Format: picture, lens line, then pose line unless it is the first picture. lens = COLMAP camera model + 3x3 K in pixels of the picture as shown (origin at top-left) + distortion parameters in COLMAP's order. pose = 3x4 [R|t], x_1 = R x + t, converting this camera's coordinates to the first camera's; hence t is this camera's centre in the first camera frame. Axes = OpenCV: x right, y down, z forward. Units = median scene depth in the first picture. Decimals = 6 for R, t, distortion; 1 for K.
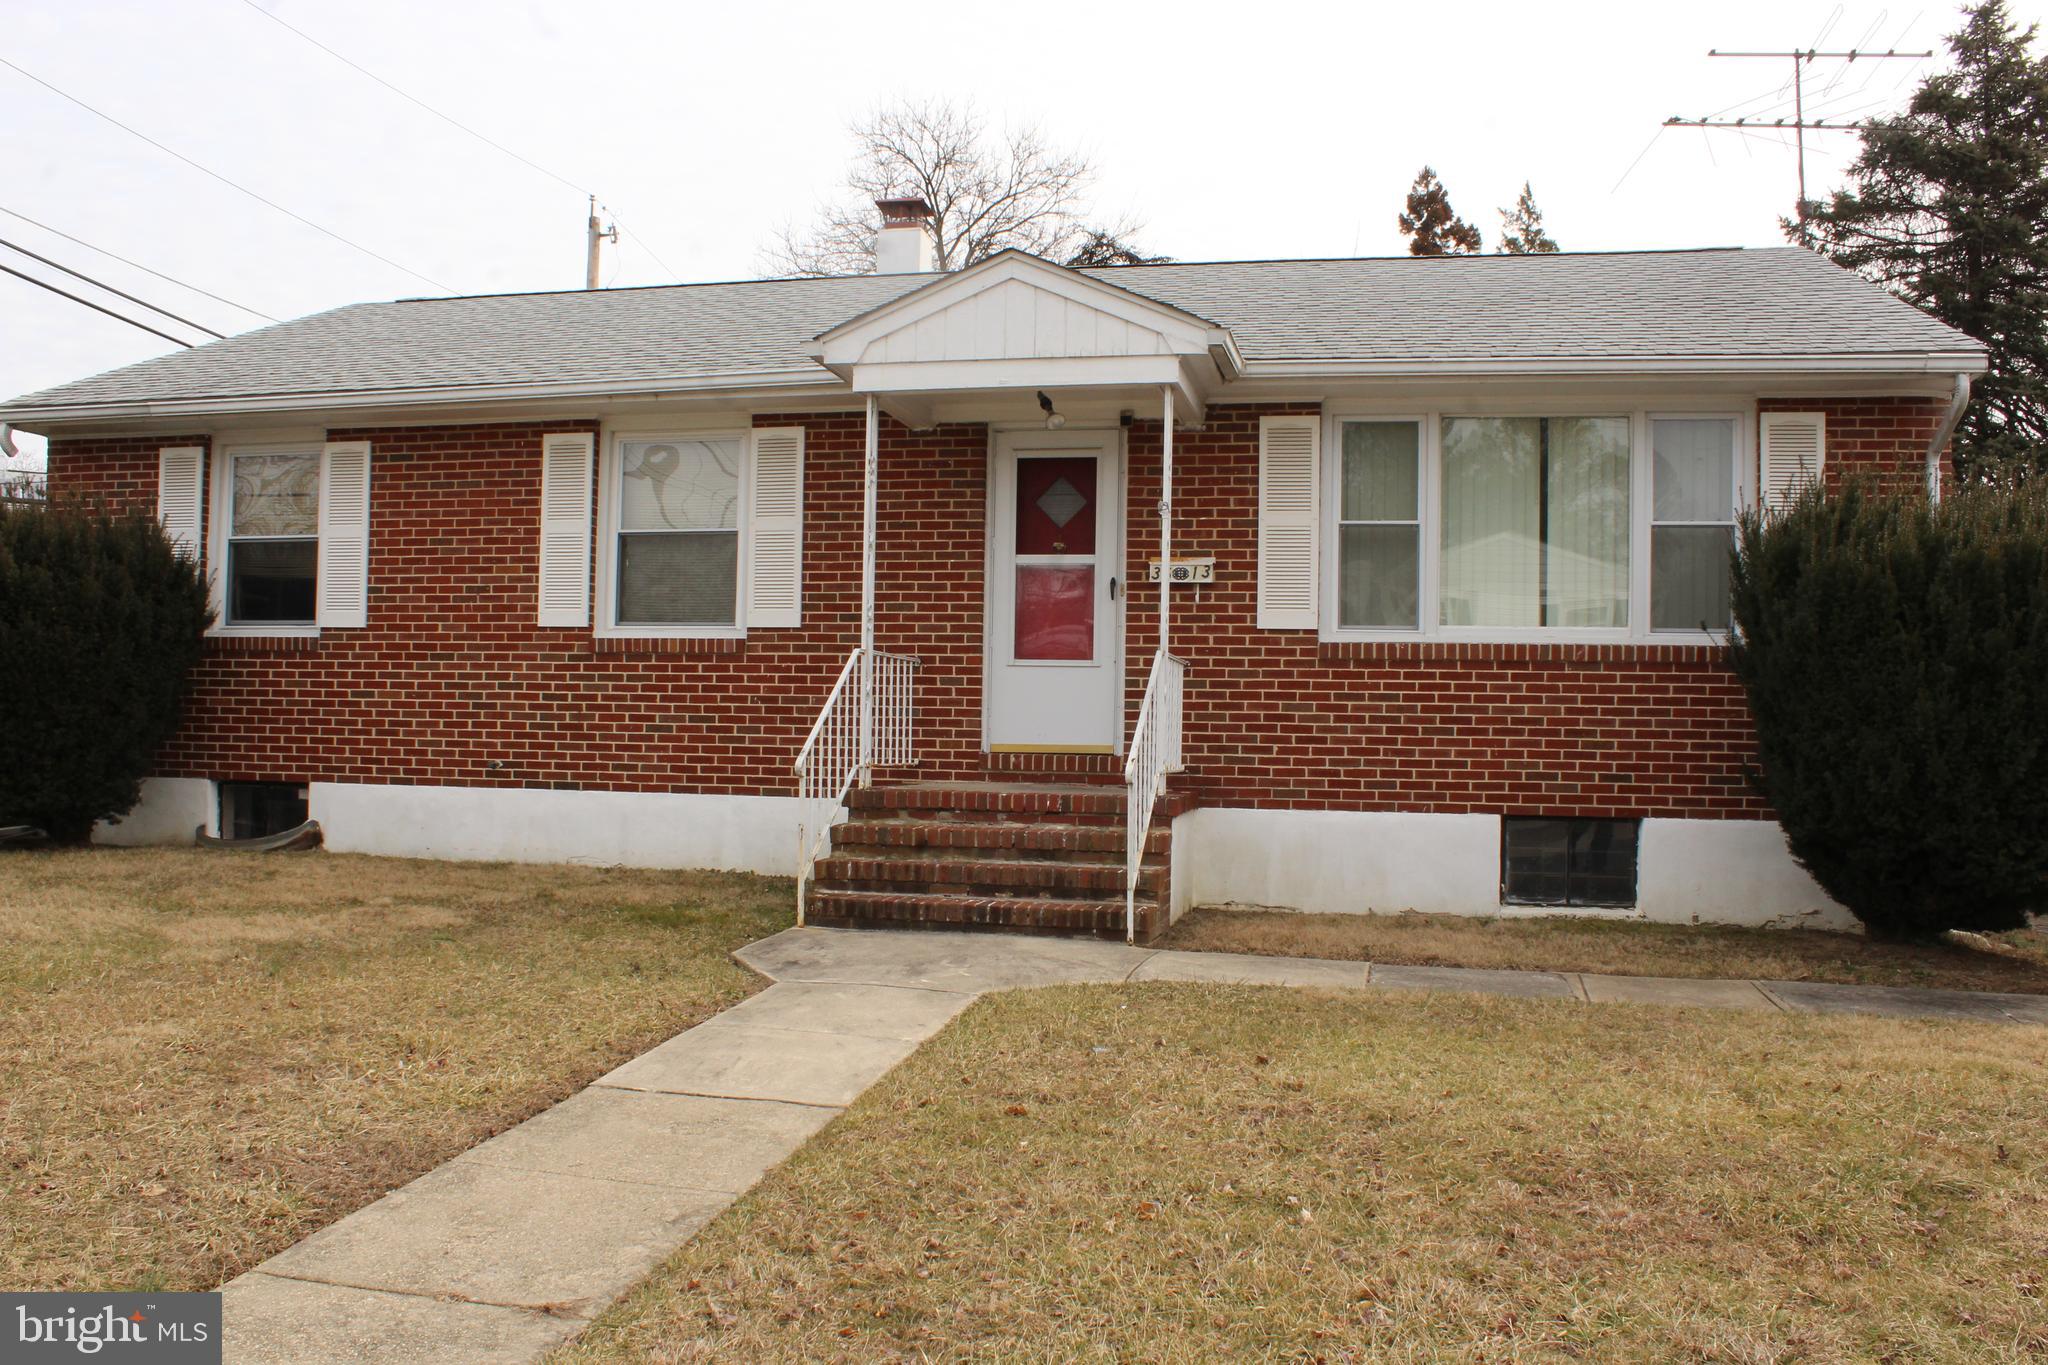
lens RADIAL K [[1762.4, 0, 1029.1], [0, 1762.4, 704.6], [0, 0, 1]] dist [-0.132697, 0.073654]
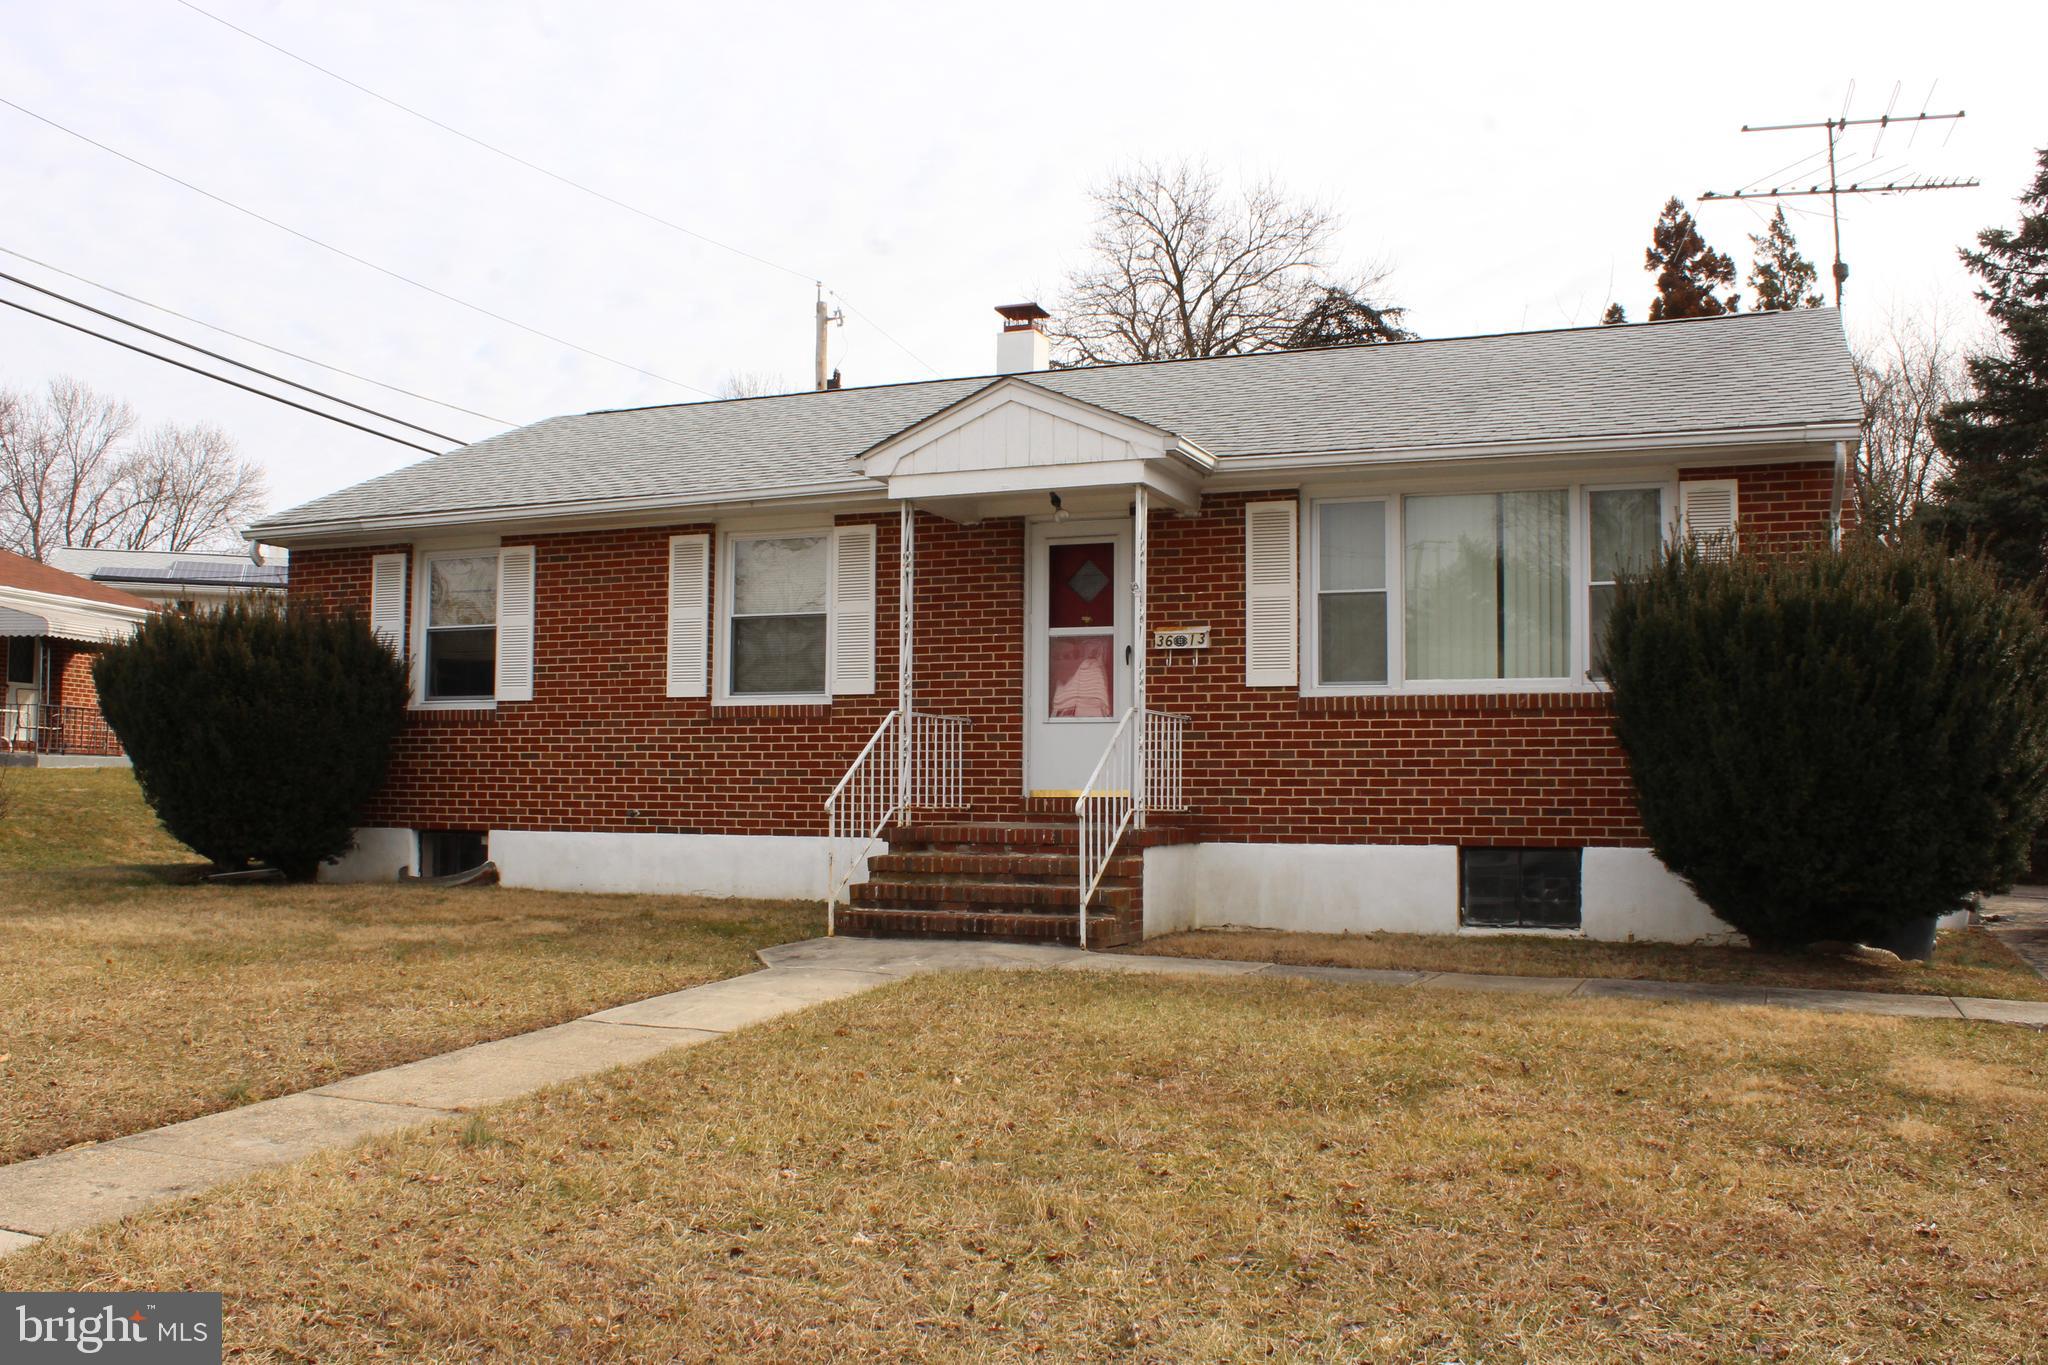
lens RADIAL K [[1893.9, 0, 1026.4], [0, 1893.9, 686.1], [0, 0, 1]] dist [-0.110566, 0.000000]
pose [[0.983322, -0.022138, -0.180520, 0.204104], [0.013934, 0.998817, -0.046590, 0.011771], [0.181337, 0.043297, 0.982467, -0.236452]]
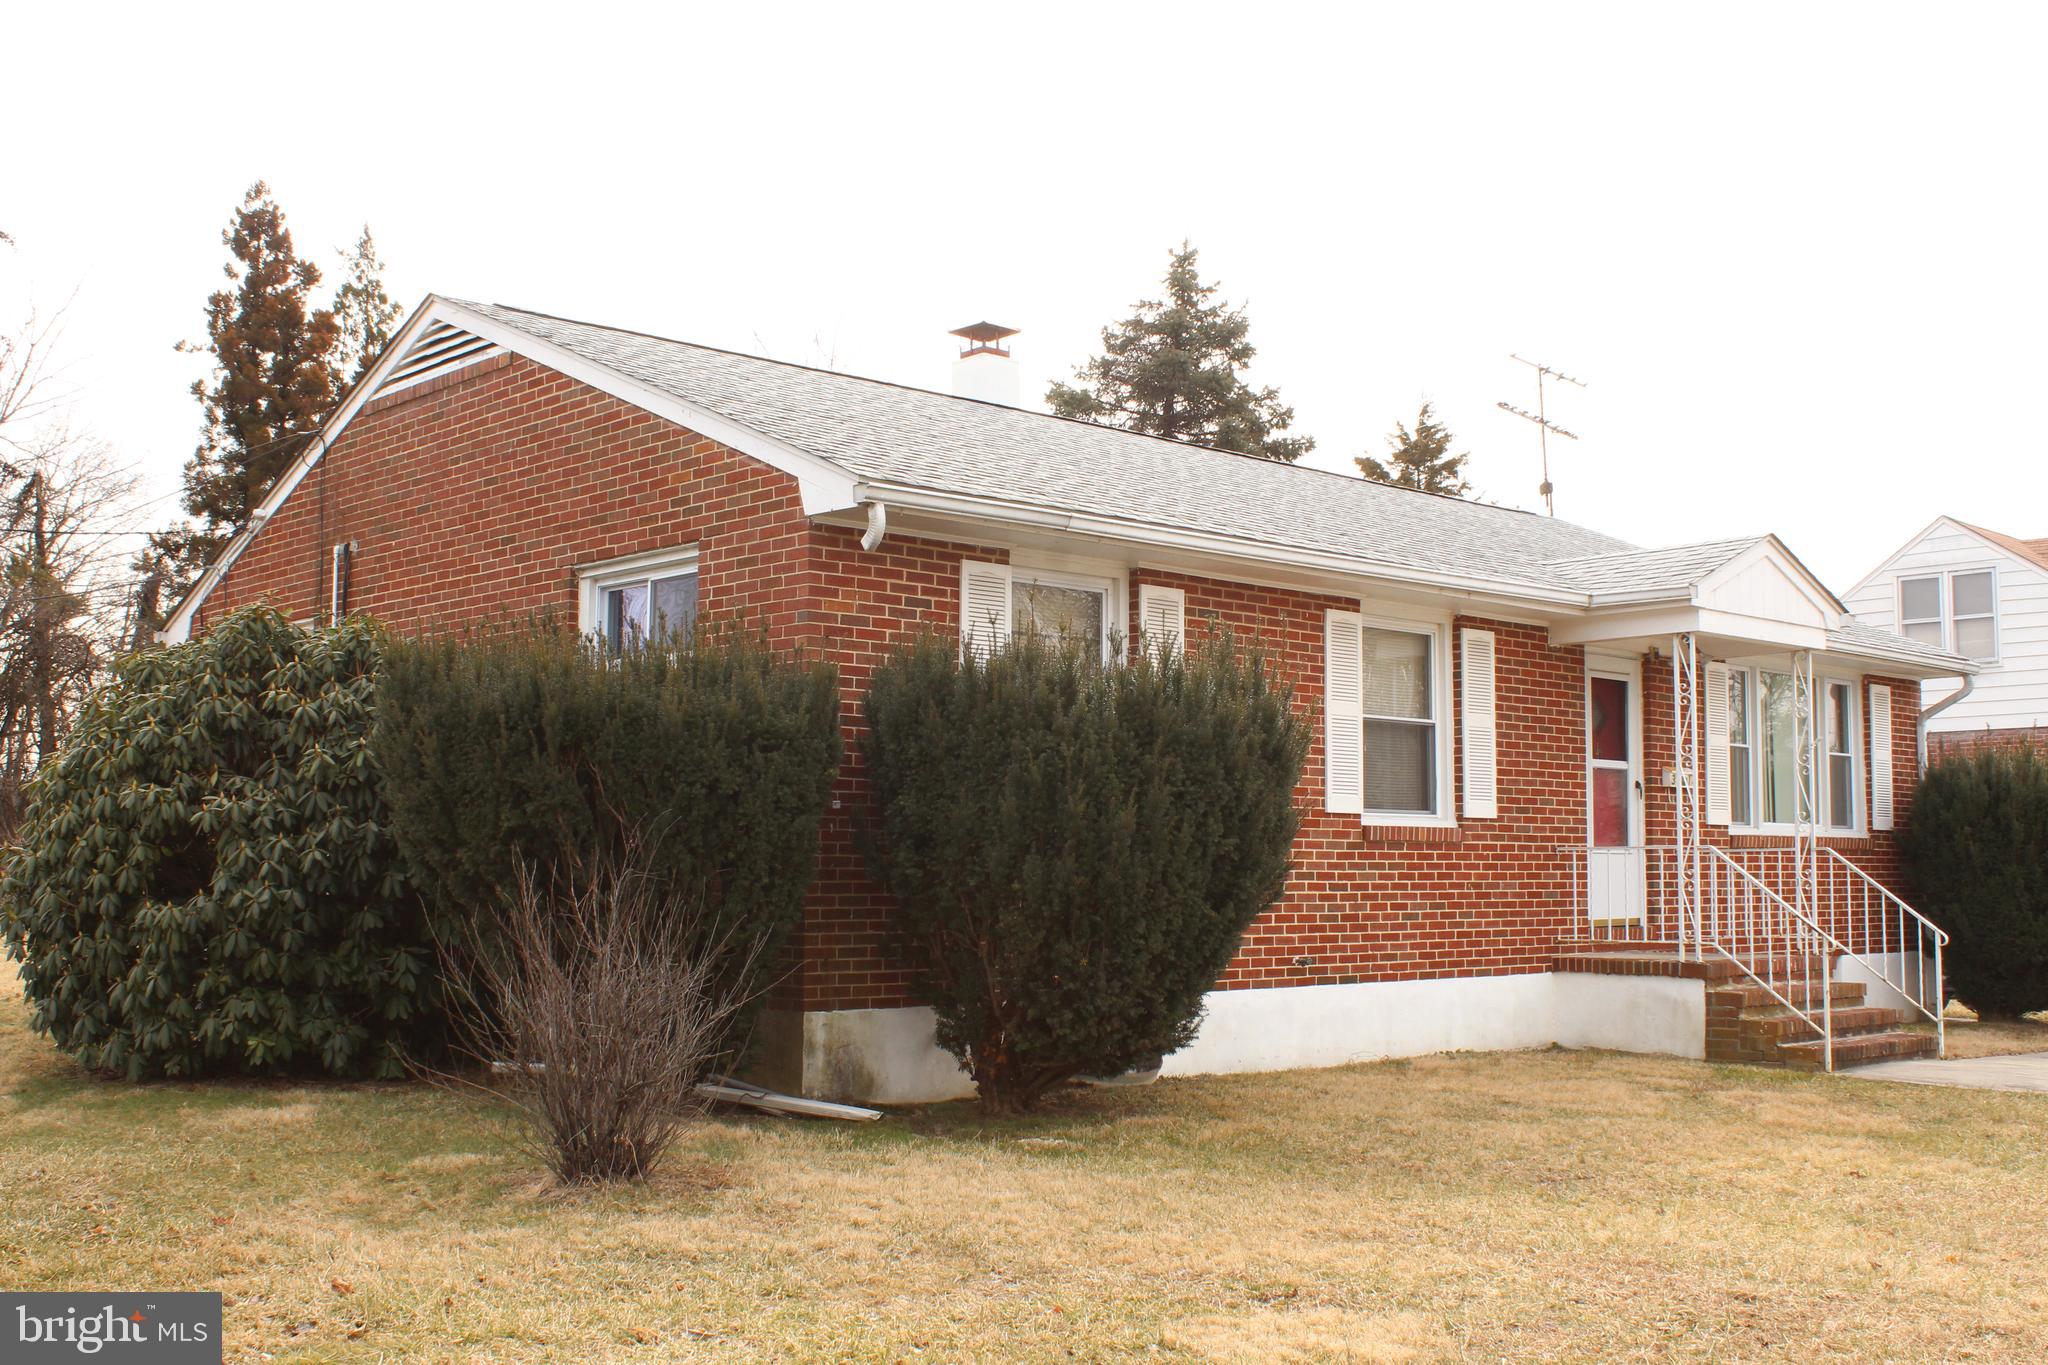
lens RADIAL K [[2243.8, 0, 1119.0], [0, 2243.8, 701.6], [0, 0, 1]] dist [-0.112752, 0.000000]
pose [[0.533684, 0.052269, 0.844067, -1.440129], [-0.002078, 0.998166, -0.060497, -0.032617], [-0.845681, 0.030532, 0.532814, 0.471096]]
